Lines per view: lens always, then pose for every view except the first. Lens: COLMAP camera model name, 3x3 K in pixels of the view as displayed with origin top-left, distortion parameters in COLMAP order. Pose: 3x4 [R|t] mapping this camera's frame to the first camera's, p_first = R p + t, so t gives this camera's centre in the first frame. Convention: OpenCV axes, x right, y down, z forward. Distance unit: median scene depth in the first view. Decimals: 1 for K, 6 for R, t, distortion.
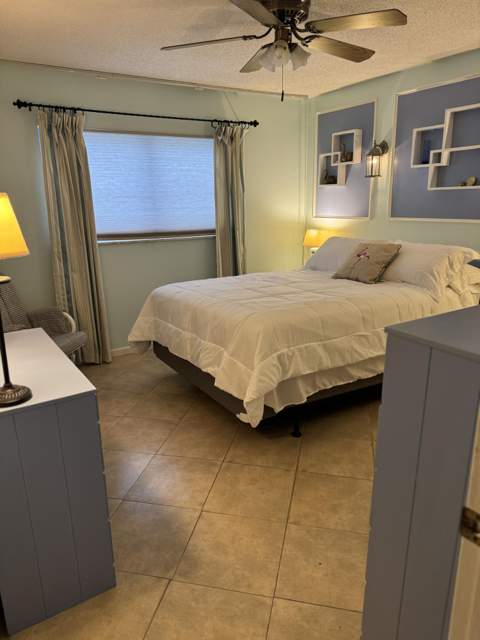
lens RADIAL K [[443.4, 0, 237.5], [0, 443.4, 321.2], [0, 0, 1]] dist [0.074734, -0.093953]
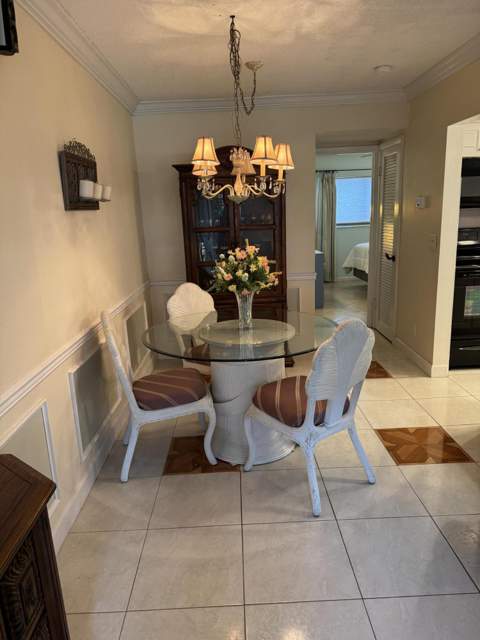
lens RADIAL K [[446.5, 0, 238.8], [0, 446.5, 321.4], [0, 0, 1]] dist [0.075710, -0.099400]
pose [[0.849135, 0.104647, -0.517706, 0.819531], [-0.115545, 0.993238, 0.011254, 0.544058], [0.515383, 0.050263, 0.855485, -1.946321]]
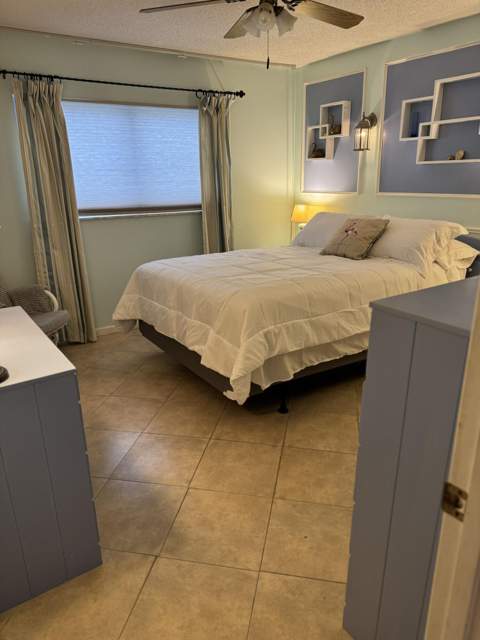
lens RADIAL K [[446.5, 0, 238.8], [0, 446.5, 321.4], [0, 0, 1]] dist [0.075710, -0.099400]
pose [[0.999520, -0.008534, 0.029796, 0.002946], [0.007012, 0.998682, 0.050839, 0.000696], [-0.030190, -0.050605, 0.998262, 0.005278]]
